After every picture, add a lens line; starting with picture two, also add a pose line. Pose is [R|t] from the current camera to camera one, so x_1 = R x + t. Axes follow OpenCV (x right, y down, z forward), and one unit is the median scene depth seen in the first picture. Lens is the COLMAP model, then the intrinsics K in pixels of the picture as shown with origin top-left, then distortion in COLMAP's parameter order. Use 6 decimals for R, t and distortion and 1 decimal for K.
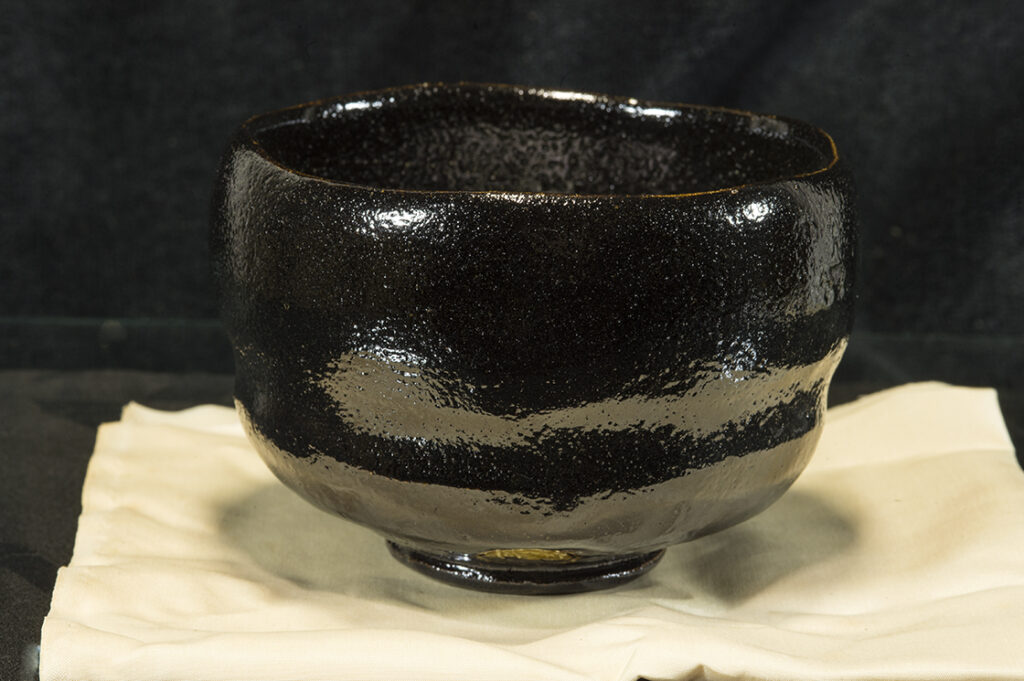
lens RADIAL K [[3147.3, 0, 517.2], [0, 3147.3, 334.8], [0, 0, 1]] dist [0.161345, 0.000000]
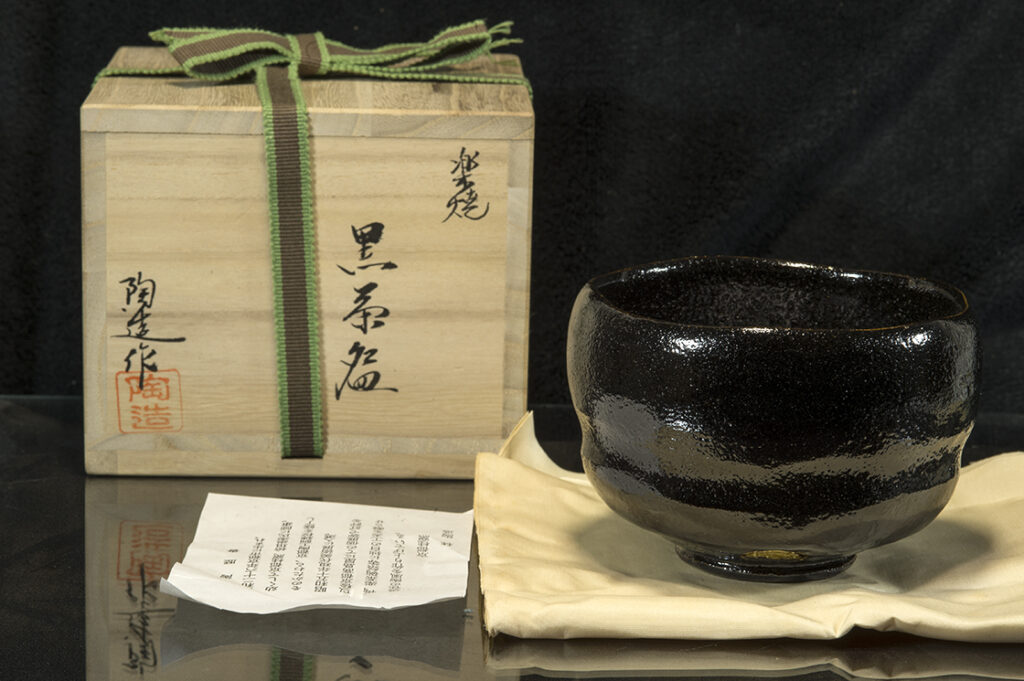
lens RADIAL K [[3147.3, 0, 509.8], [0, 3147.3, 344.5], [0, 0, 1]] dist [0.161345, 0.000000]
pose [[0.999921, 0.002464, -0.012314, -0.111117], [-0.002920, 0.999305, -0.037152, 0.023272], [0.012214, 0.037185, 0.999234, -0.597056]]
